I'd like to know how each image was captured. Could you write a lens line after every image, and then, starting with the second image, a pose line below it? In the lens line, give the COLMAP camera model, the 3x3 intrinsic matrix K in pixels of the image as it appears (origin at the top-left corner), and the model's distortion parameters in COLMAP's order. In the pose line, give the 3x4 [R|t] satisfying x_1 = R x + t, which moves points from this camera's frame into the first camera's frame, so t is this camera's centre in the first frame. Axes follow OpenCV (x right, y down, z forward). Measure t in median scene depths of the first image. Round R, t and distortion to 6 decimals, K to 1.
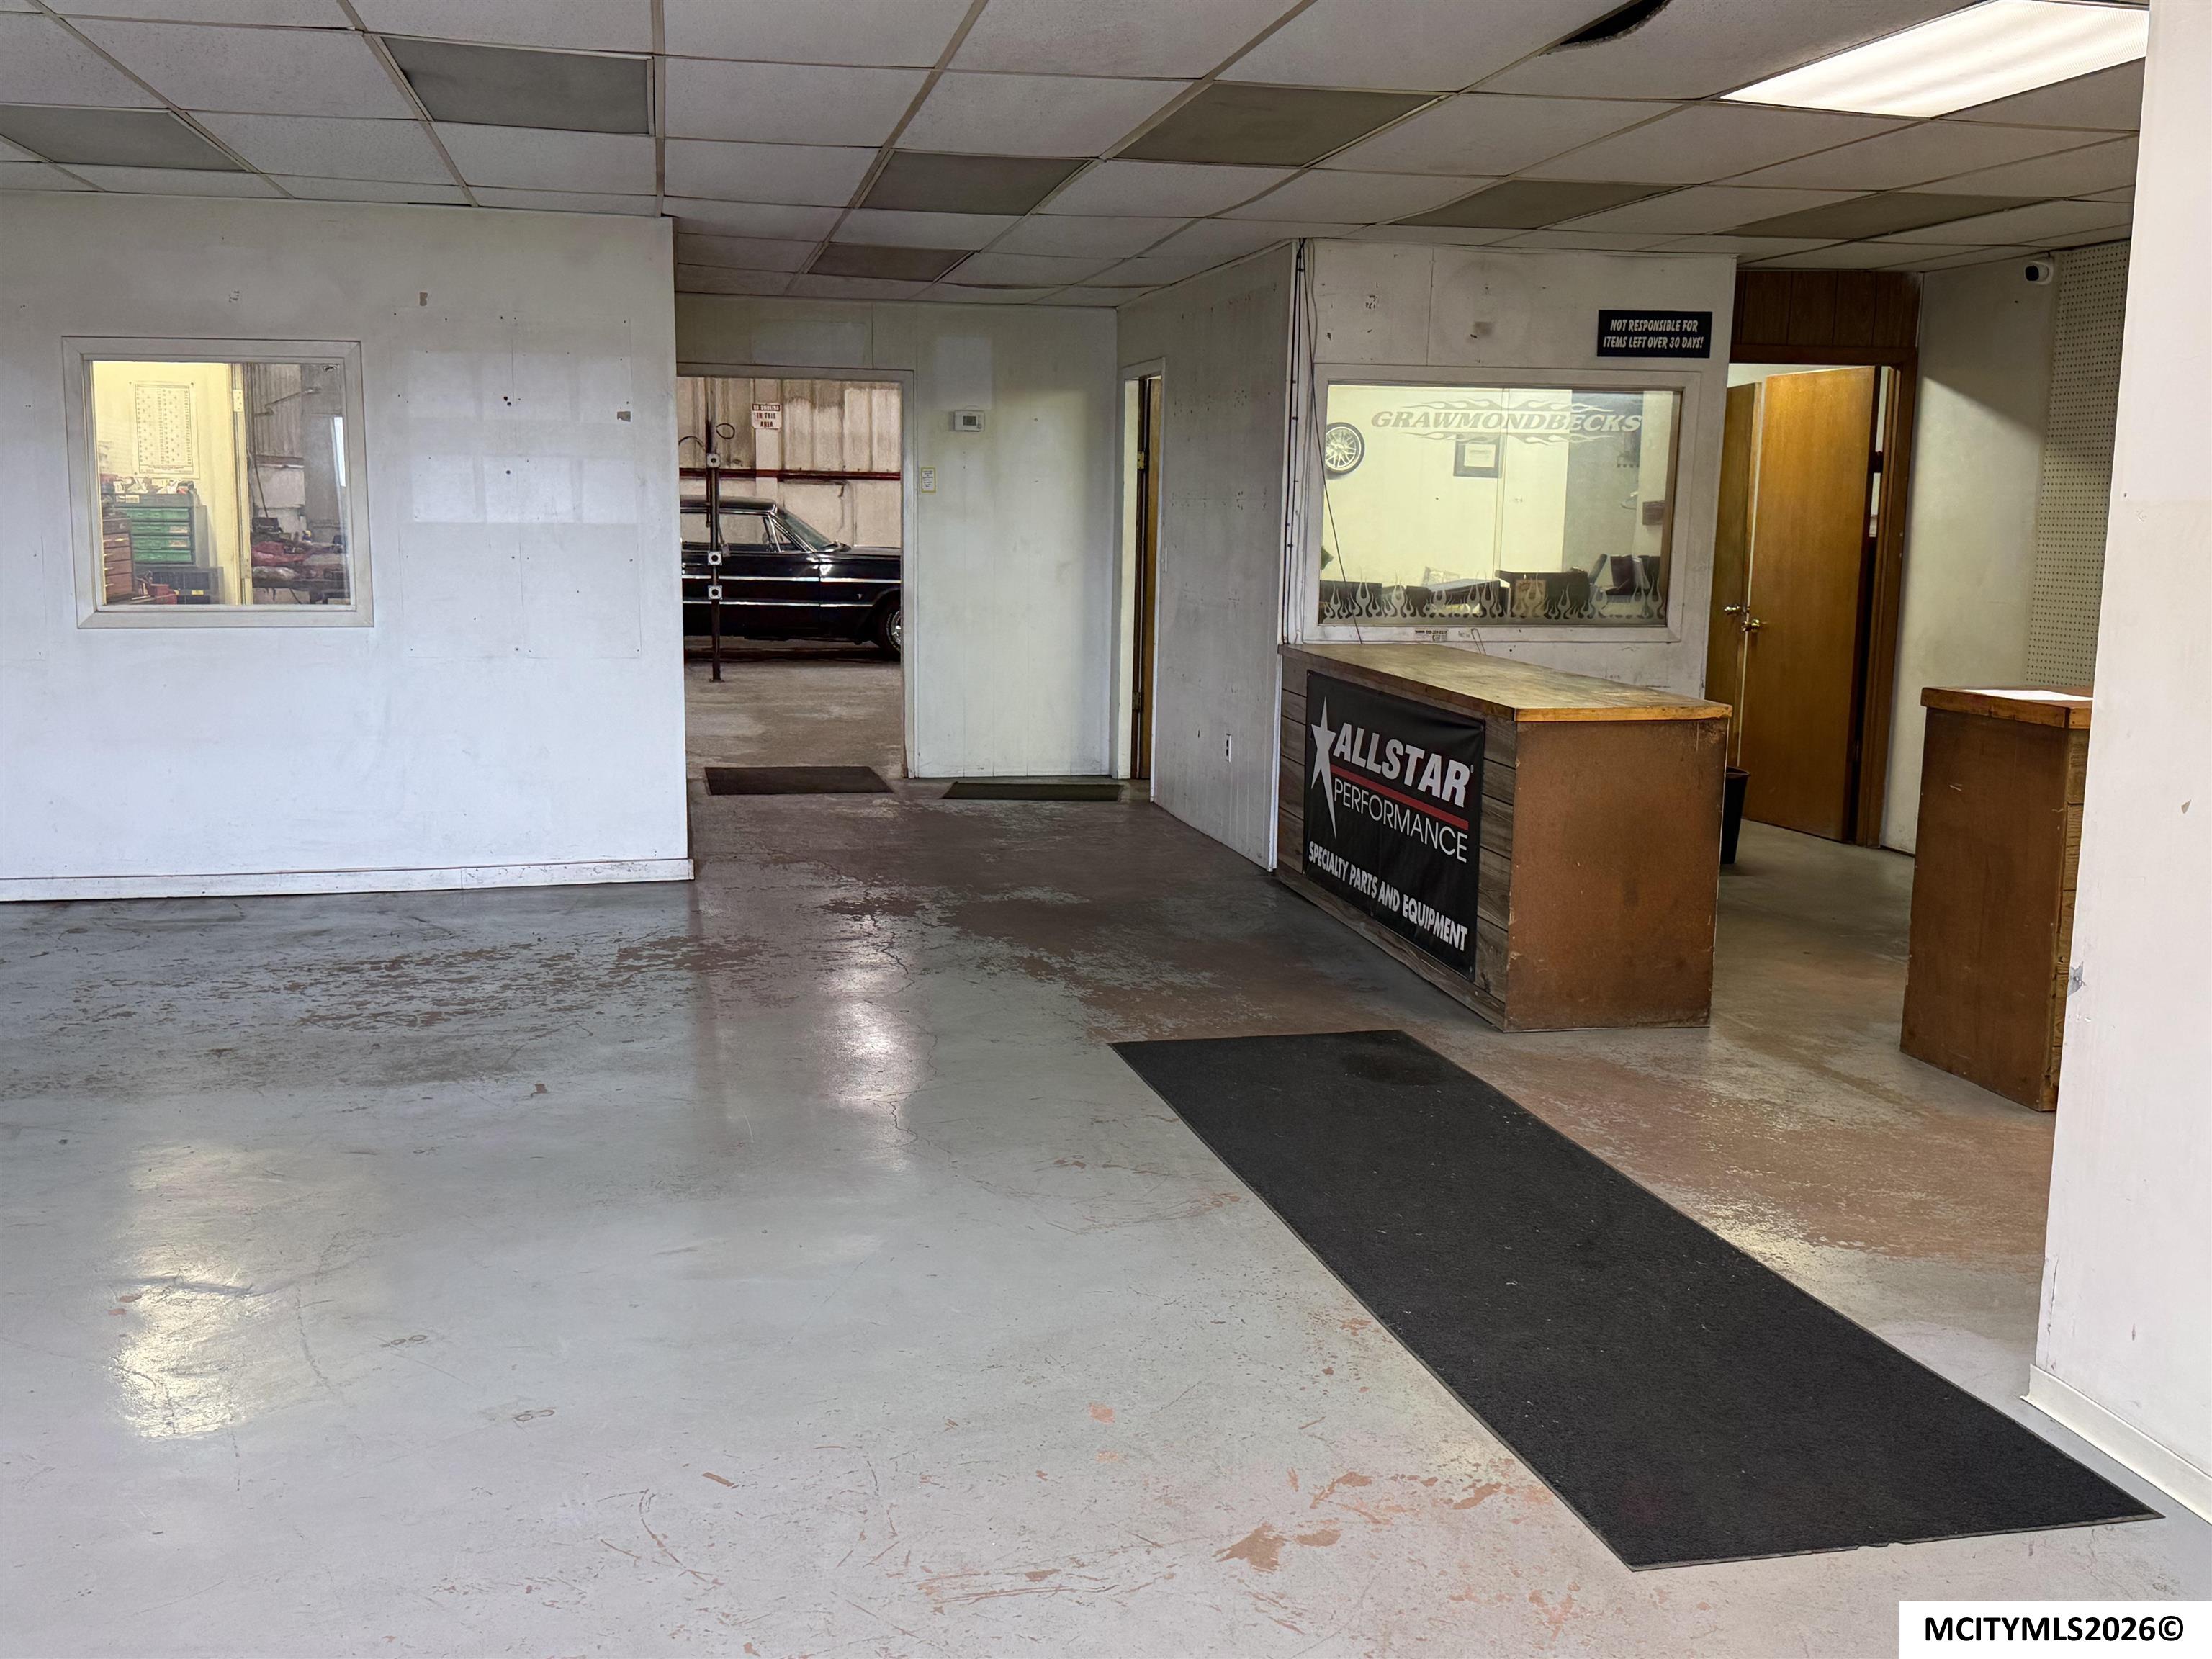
lens RADIAL K [[2176.5, 0, 1106.0], [0, 2176.5, 829.5], [0, 0, 1]] dist [0.114076, -0.202796]
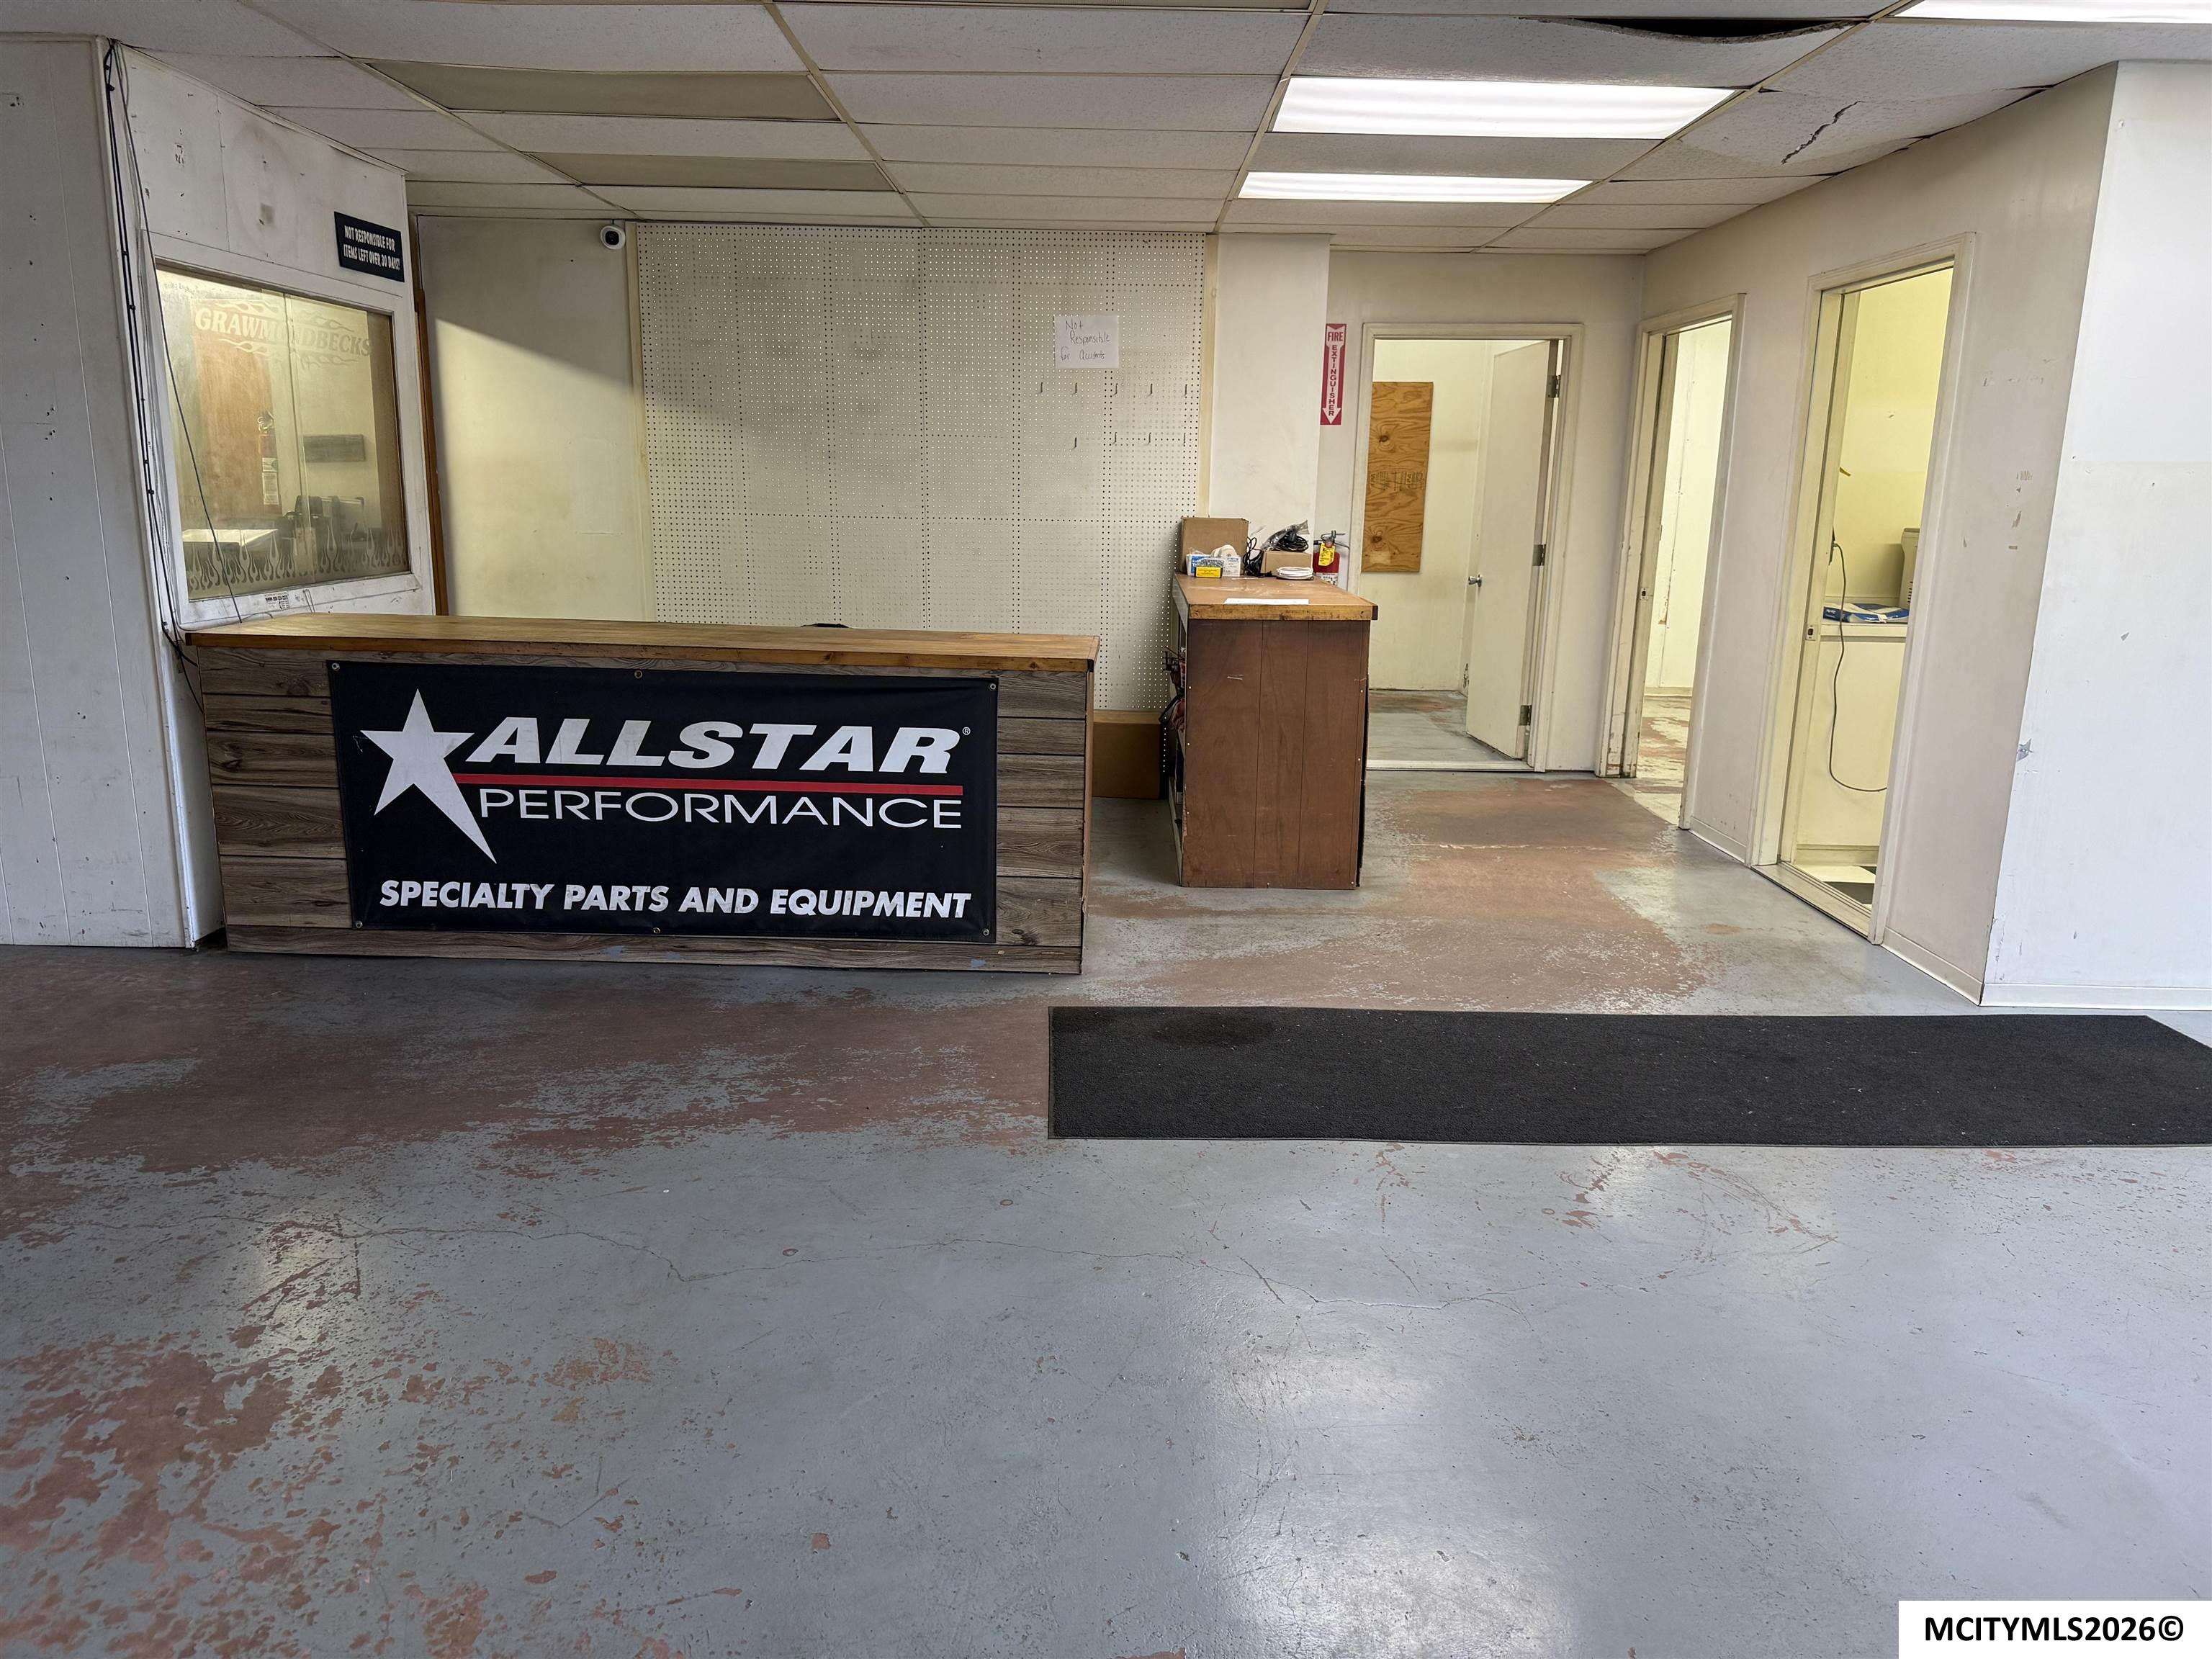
lens RADIAL K [[1506.4, 0, 1106.0], [0, 1506.4, 829.5], [0, 0, 1]] dist [0.058811, -0.060820]
pose [[0.203318, -0.227857, 0.952230, -0.460247], [0.129303, 0.970275, 0.204567, -0.113209], [-0.970537, 0.081534, 0.226737, 0.793234]]
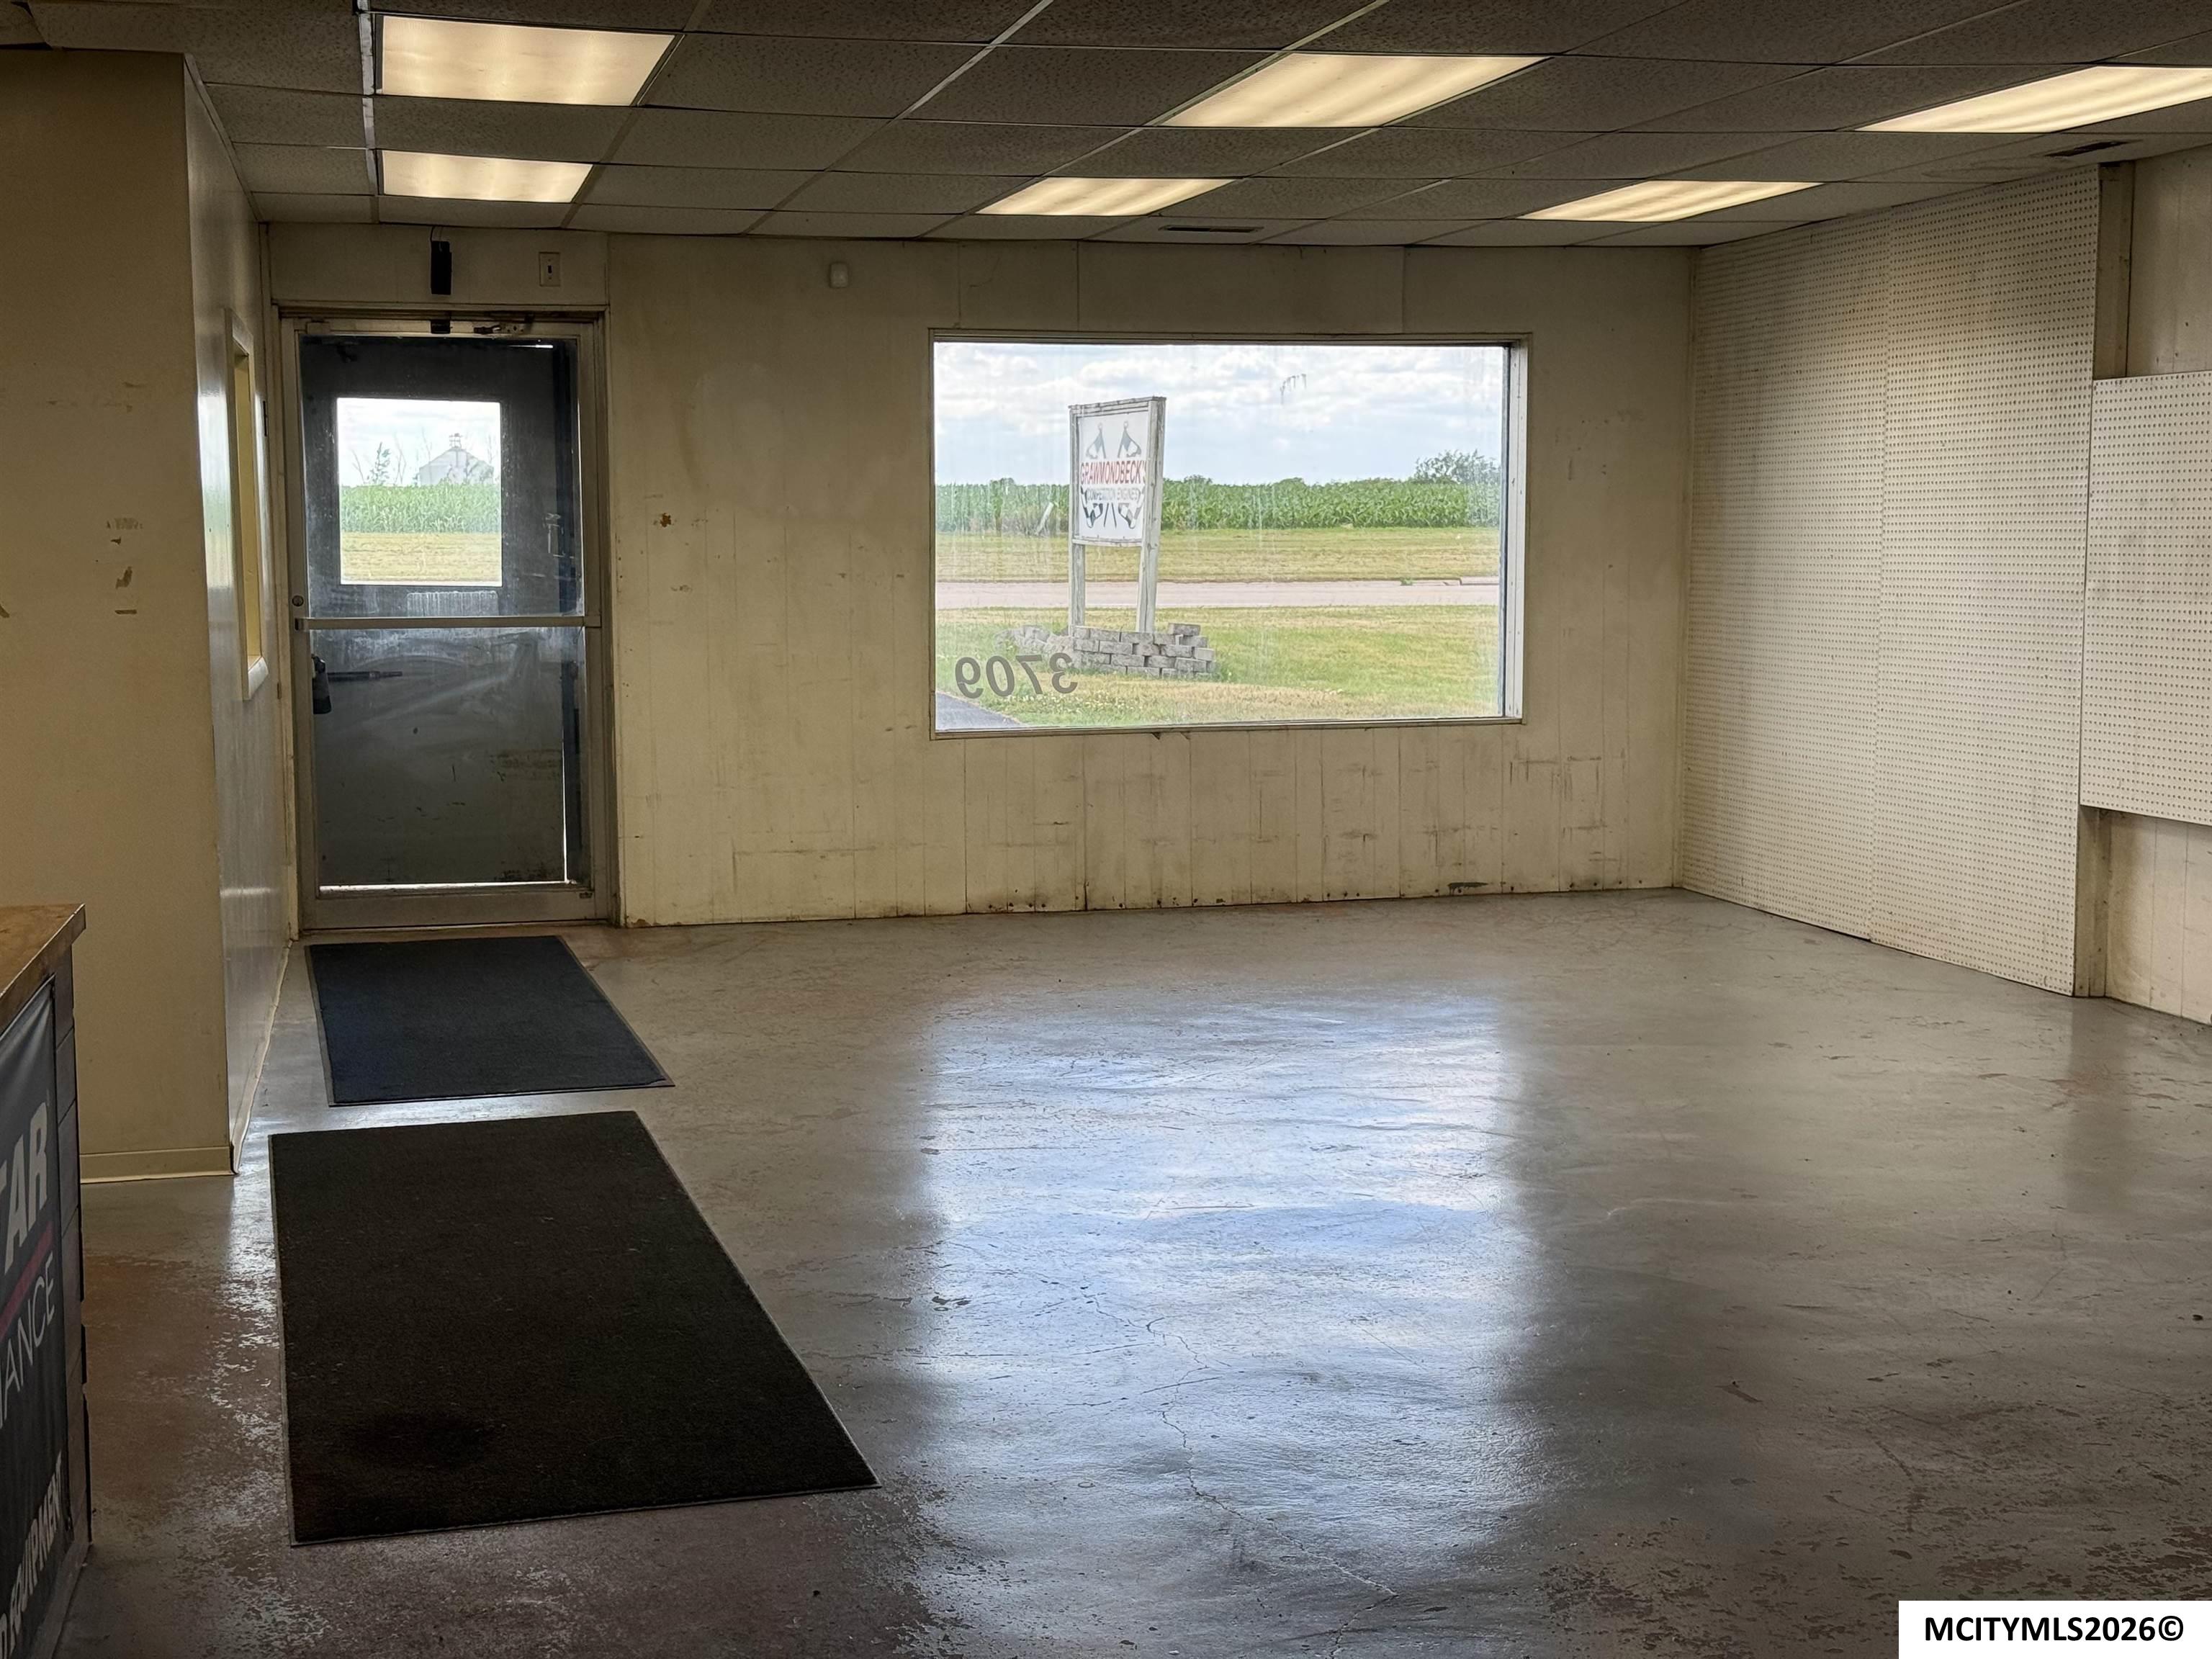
lens RADIAL K [[3020.0, 0, 1106.0], [0, 3020.0, 829.5], [0, 0, 1]] dist [-0.016077, -0.052111]
pose [[-0.999681, -0.008243, -0.023857, -0.035631], [-0.013879, 0.968980, 0.246750, -0.233657], [0.021083, 0.247002, -0.968786, 1.582184]]
